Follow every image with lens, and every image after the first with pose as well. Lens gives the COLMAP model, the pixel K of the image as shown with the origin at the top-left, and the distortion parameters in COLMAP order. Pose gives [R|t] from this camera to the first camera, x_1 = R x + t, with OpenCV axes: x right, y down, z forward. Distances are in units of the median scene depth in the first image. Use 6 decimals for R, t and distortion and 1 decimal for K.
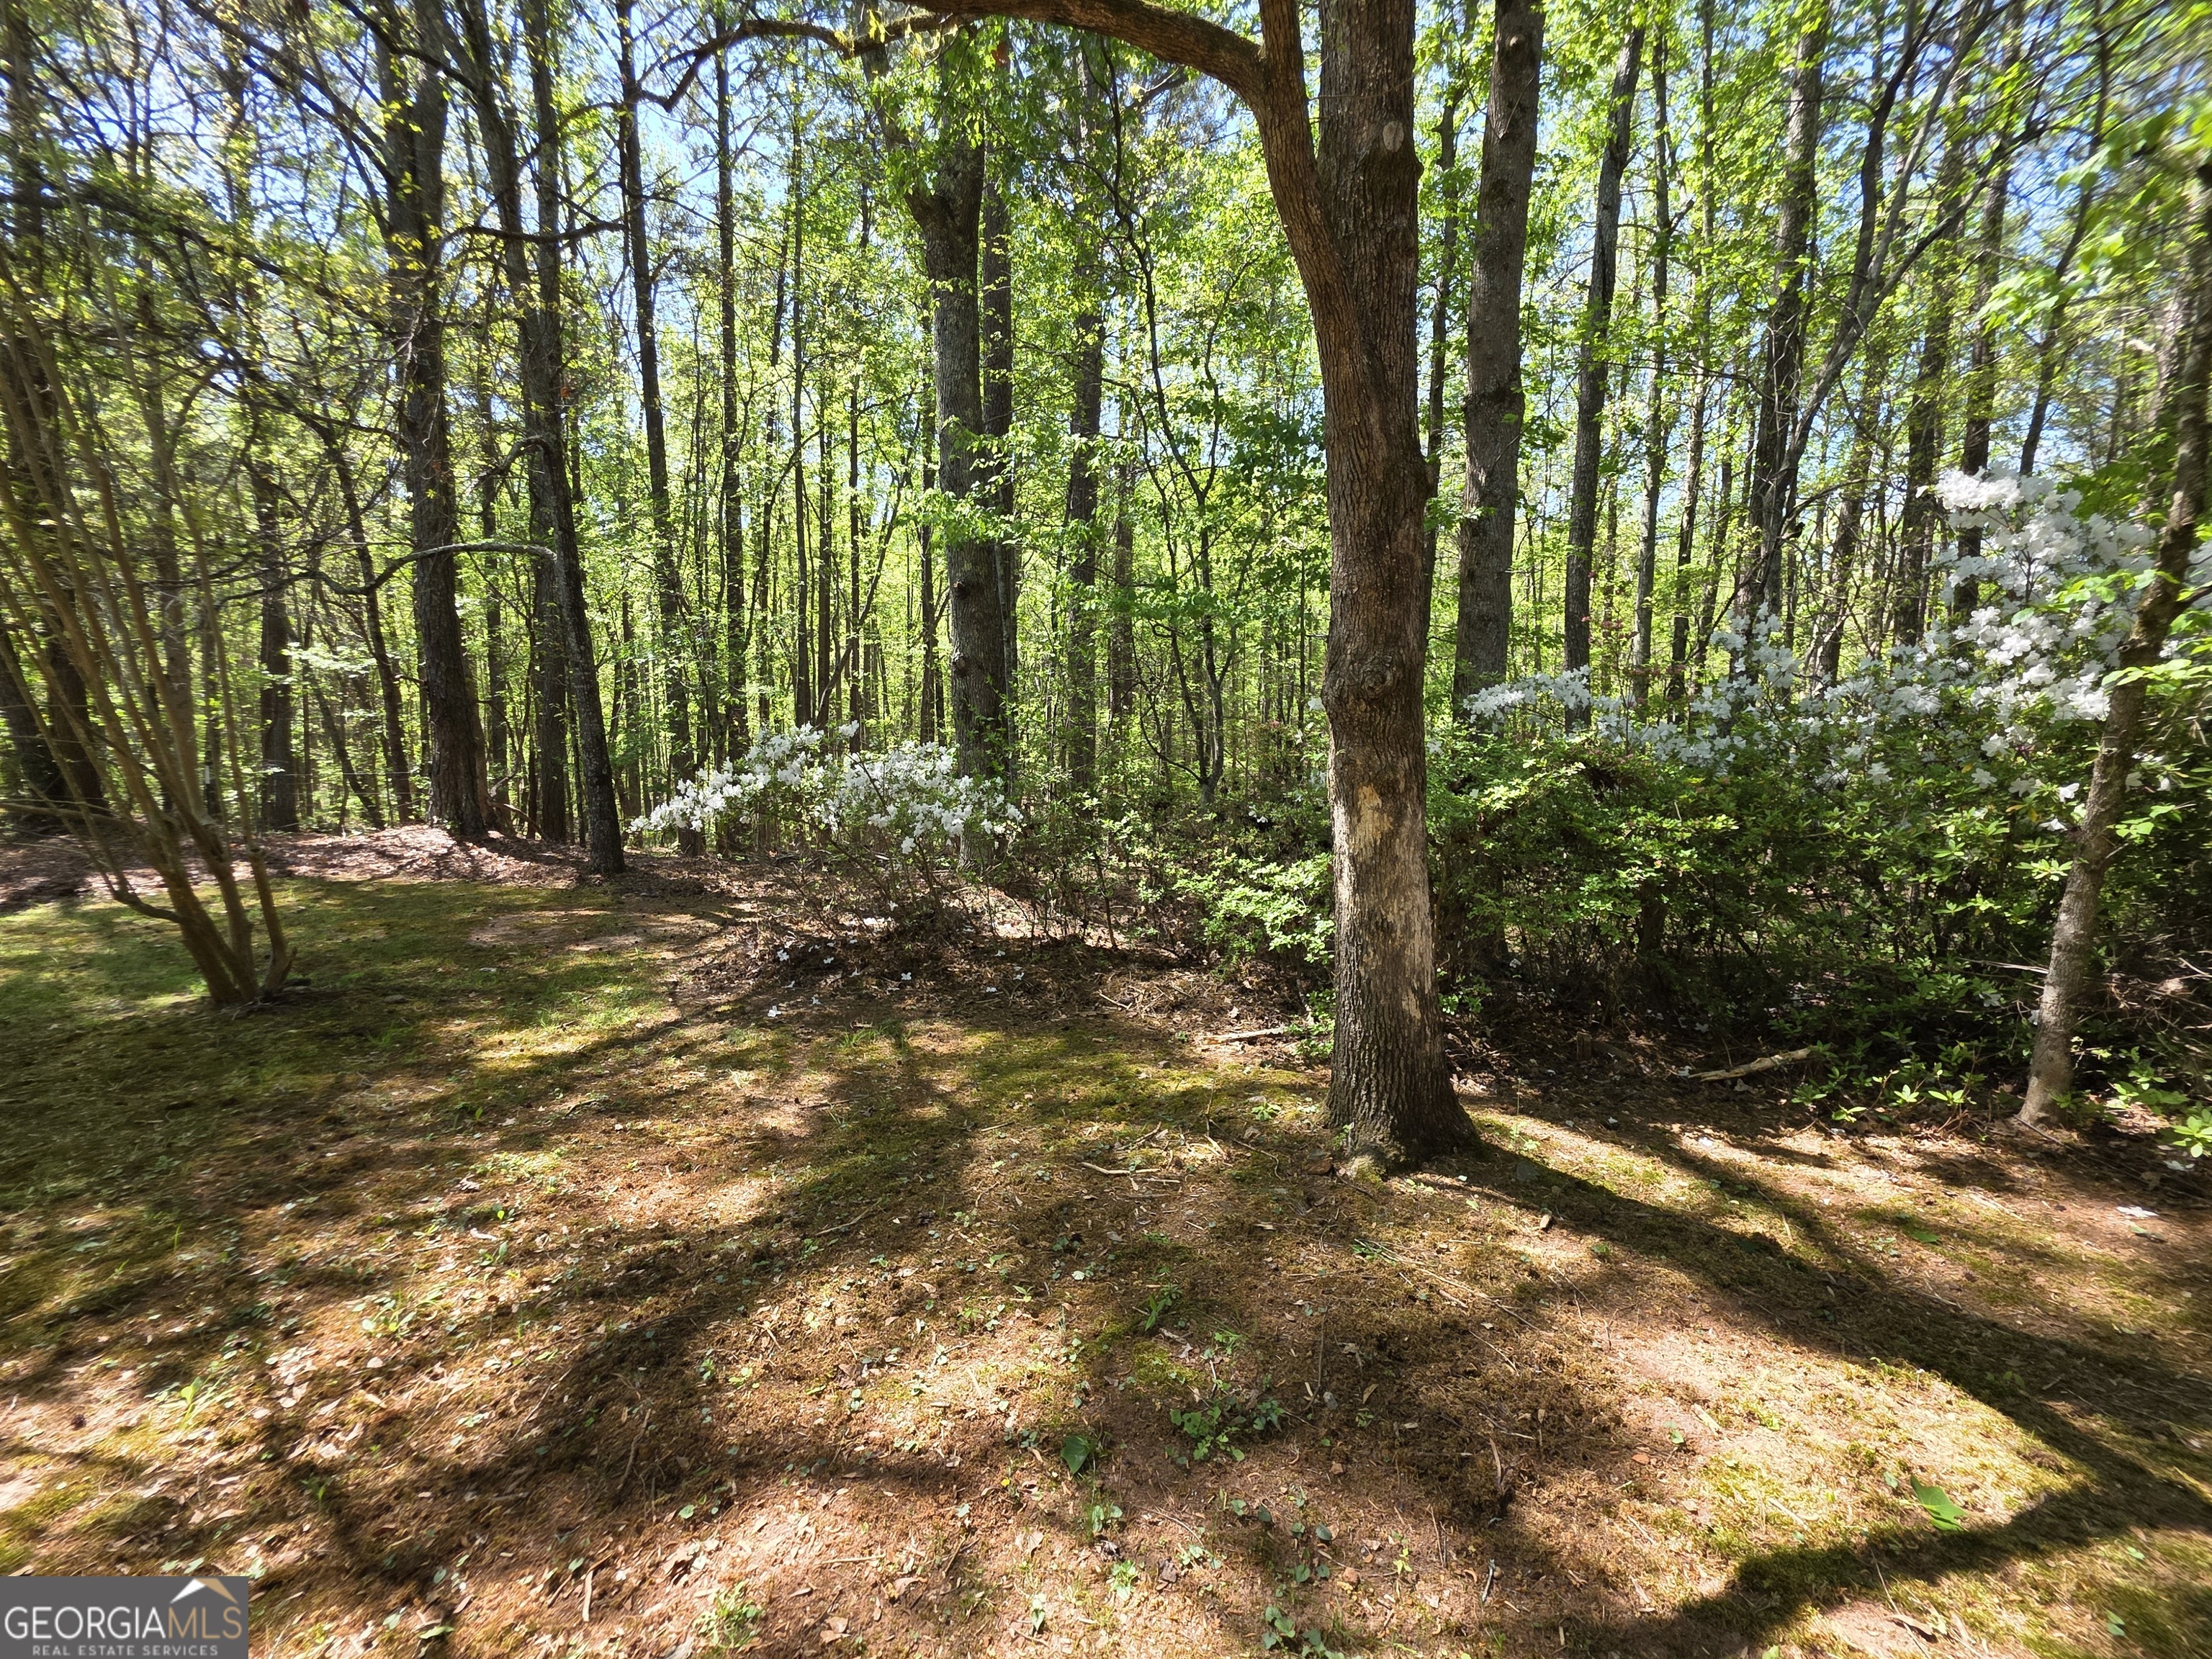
lens RADIAL K [[881.8, 0, 1101.5], [0, 881.8, 828.8], [0, 0, 1]] dist [-0.000442, 0.000345]
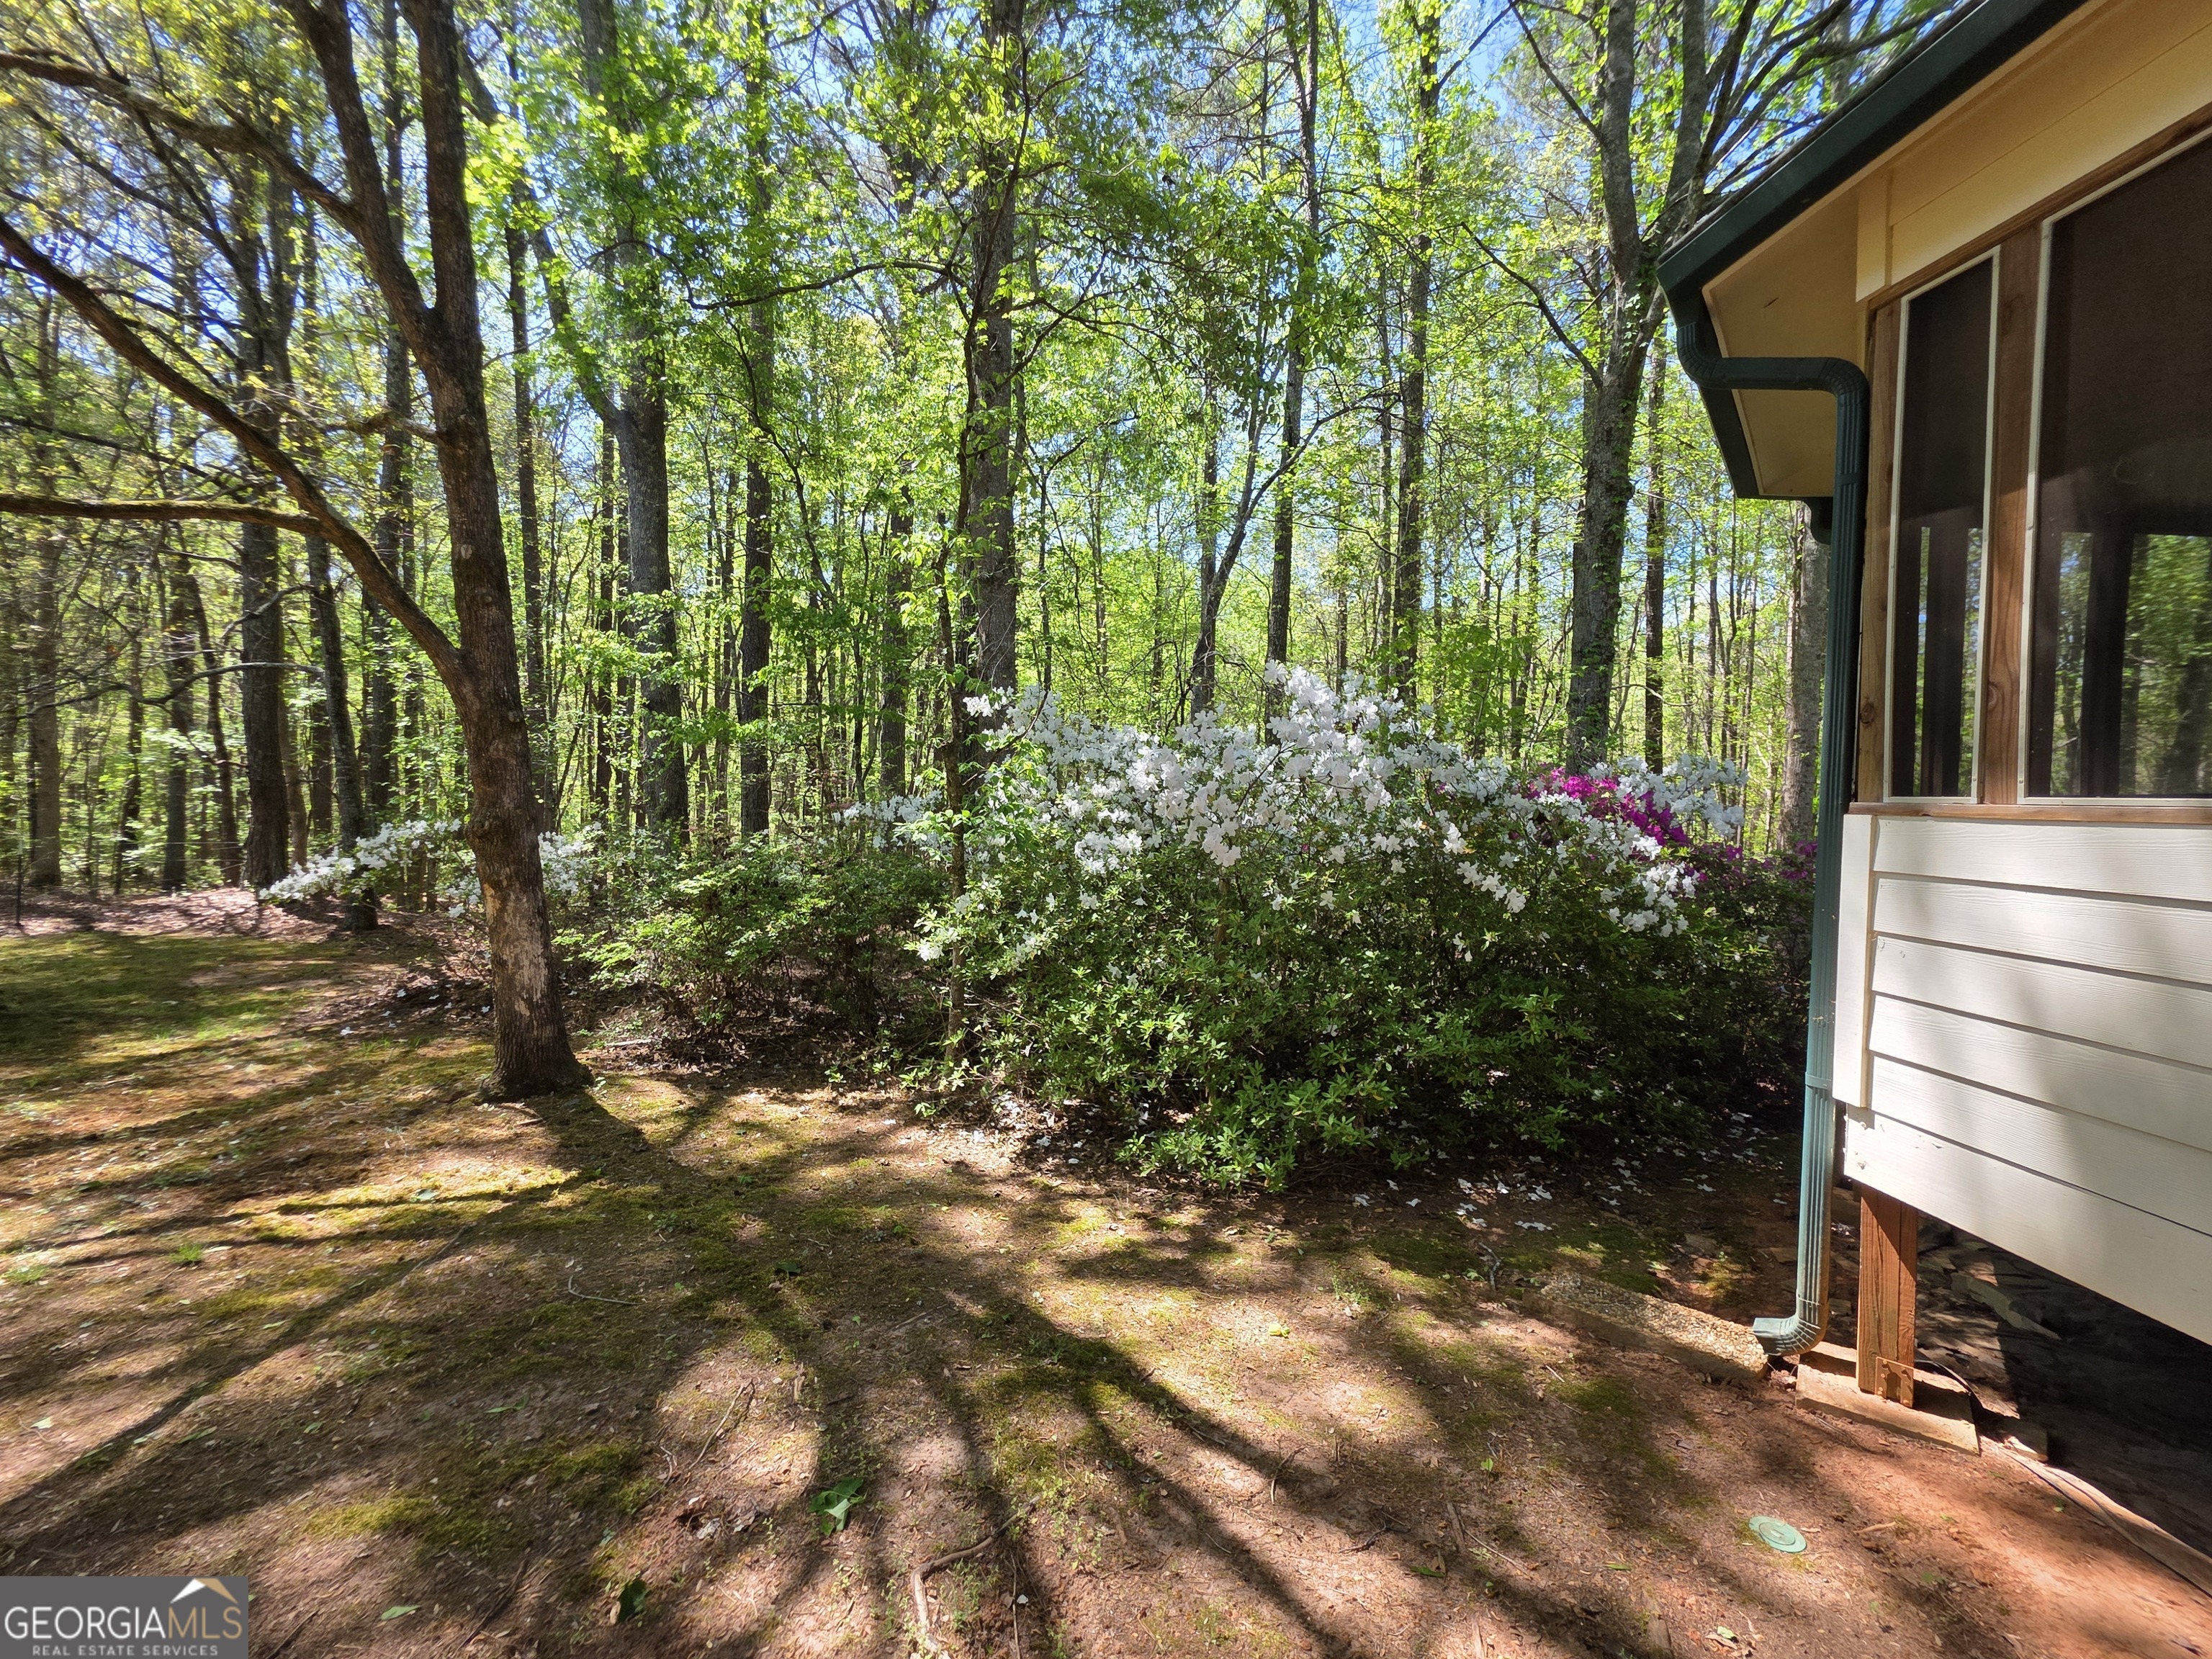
lens RADIAL K [[881.8, 0, 1120.6], [0, 881.8, 834.7], [0, 0, 1]] dist [-0.000442, 0.000345]
pose [[0.999492, 0.012438, 0.029334, 1.199176], [-0.010464, 0.997732, -0.066498, -0.031027], [-0.030095, 0.066157, 0.997355, -0.657643]]
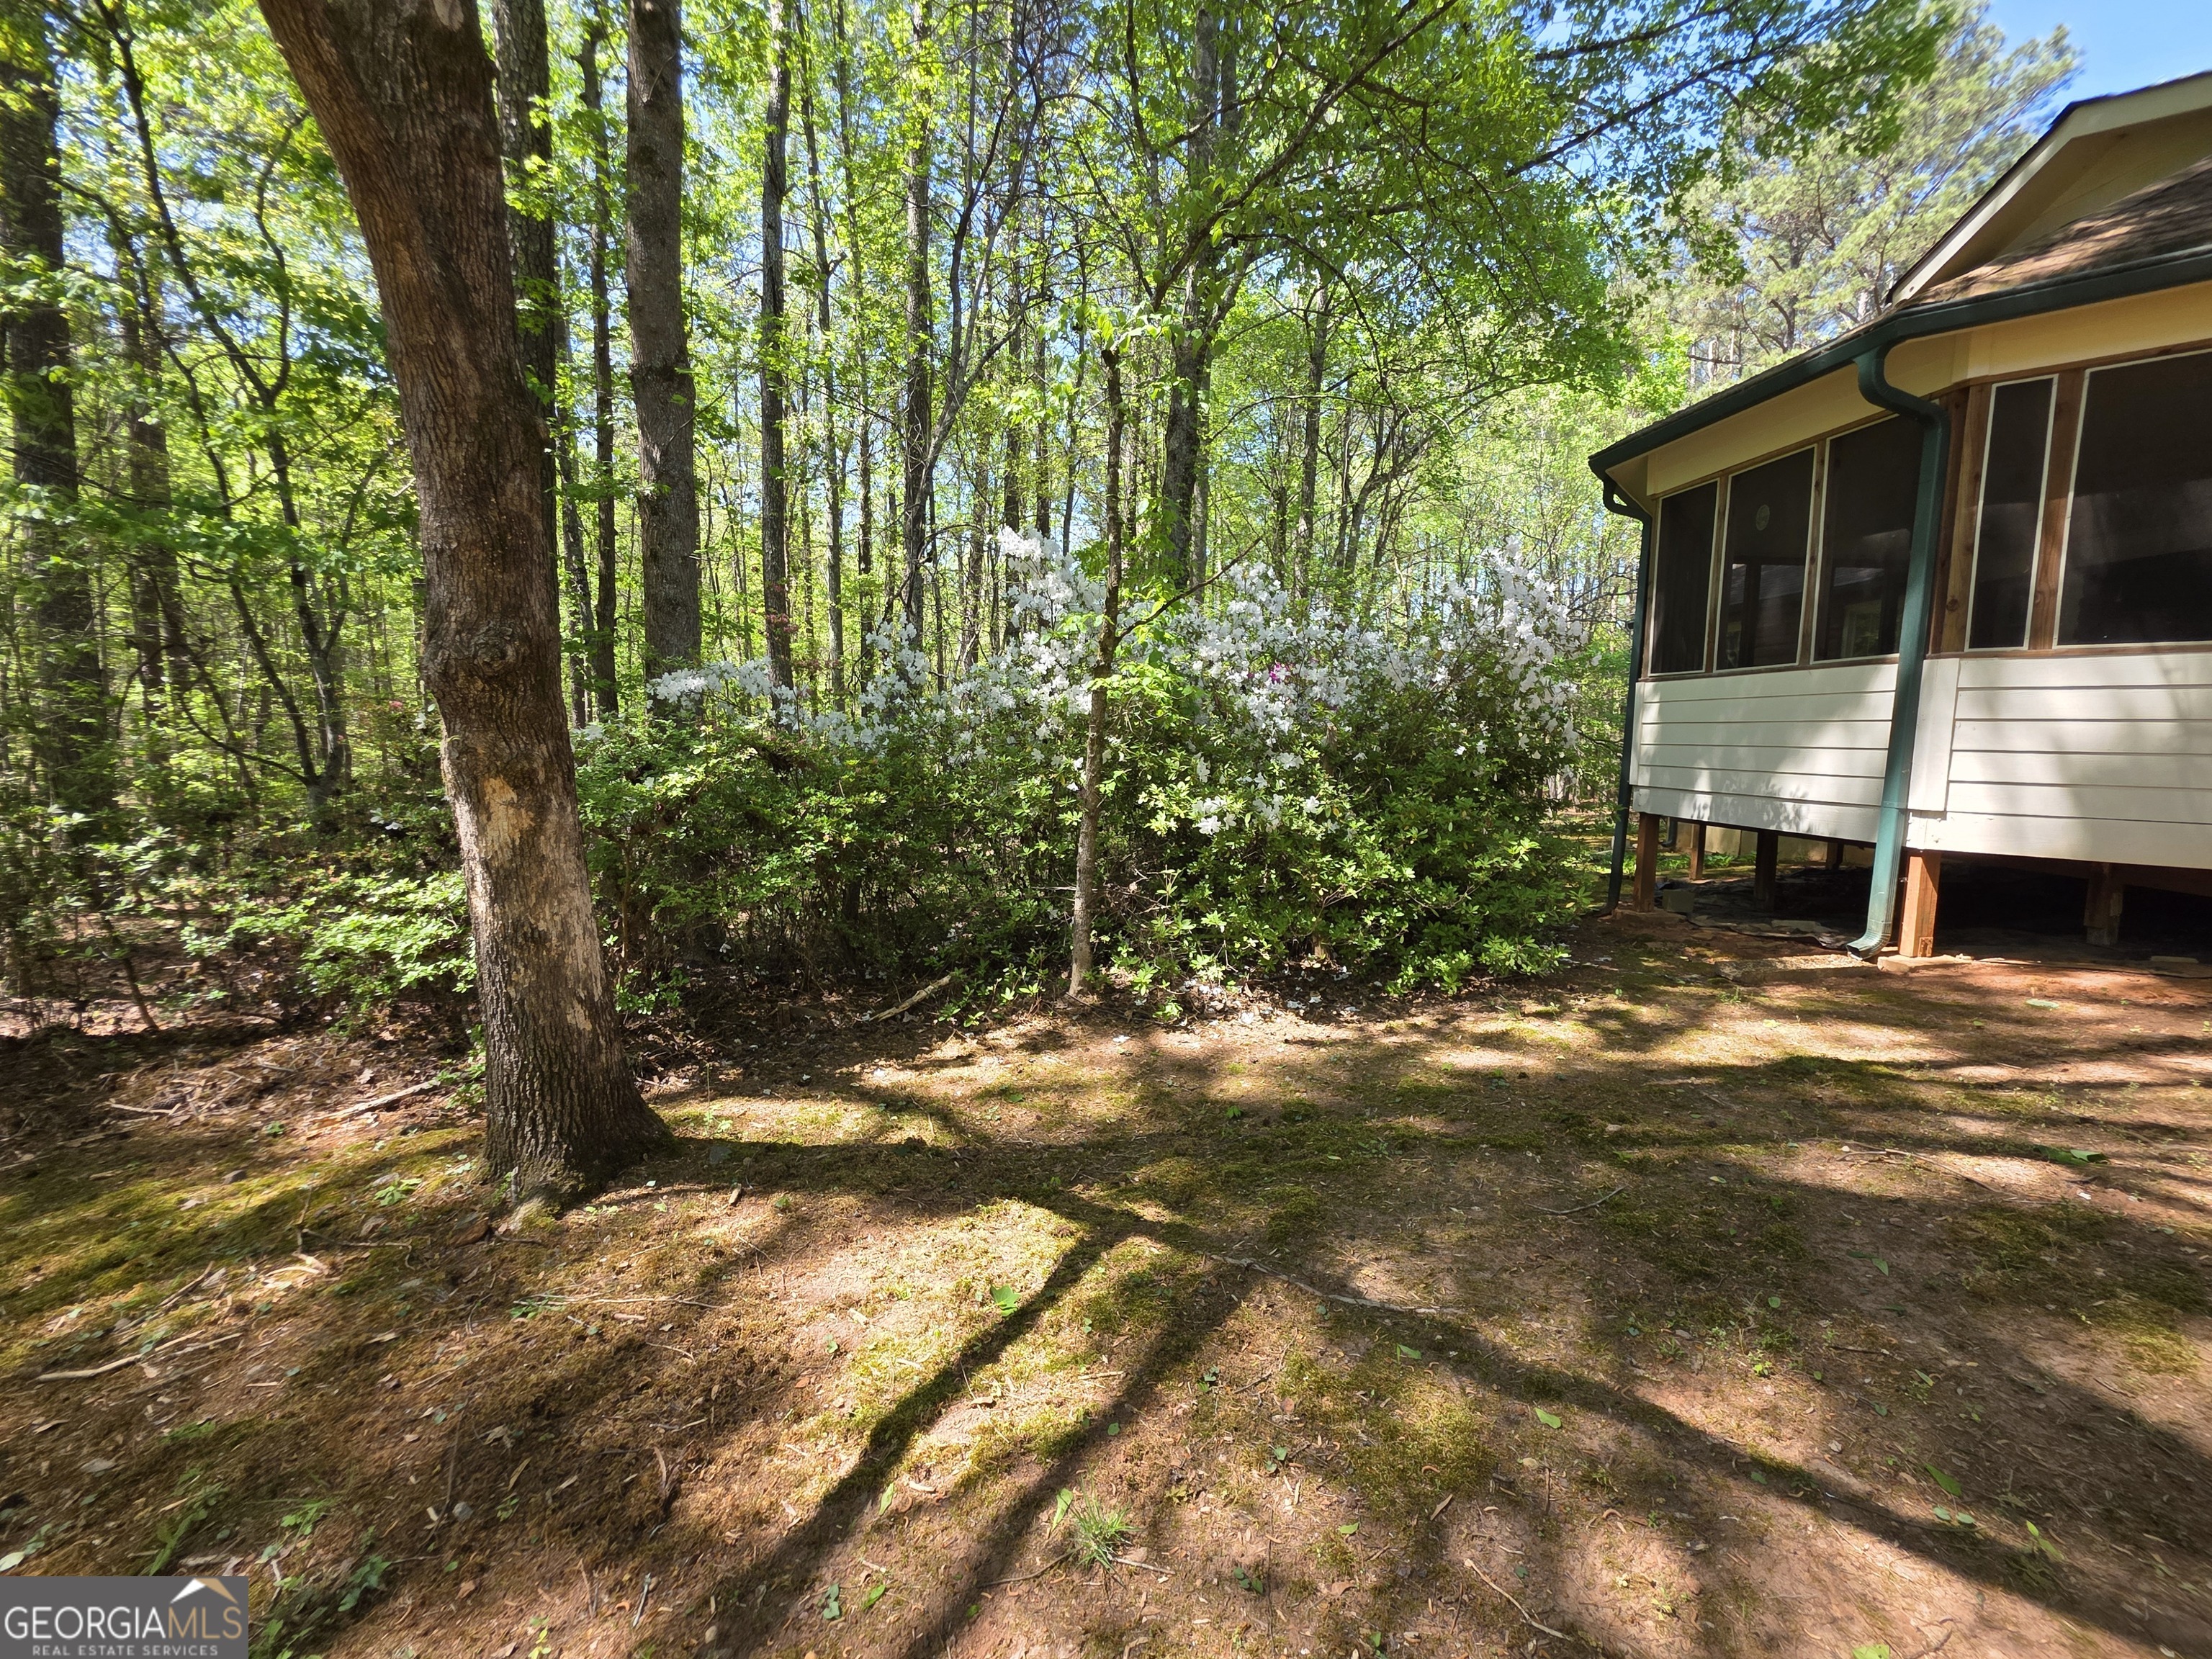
lens RADIAL K [[881.8, 0, 1105.5], [0, 881.8, 825.4], [0, 0, 1]] dist [-0.000442, 0.000345]
pose [[0.680045, -0.077883, 0.729022, 0.059625], [0.070973, 0.996665, 0.040270, 0.003982], [-0.729727, 0.024356, 0.683305, -0.018146]]
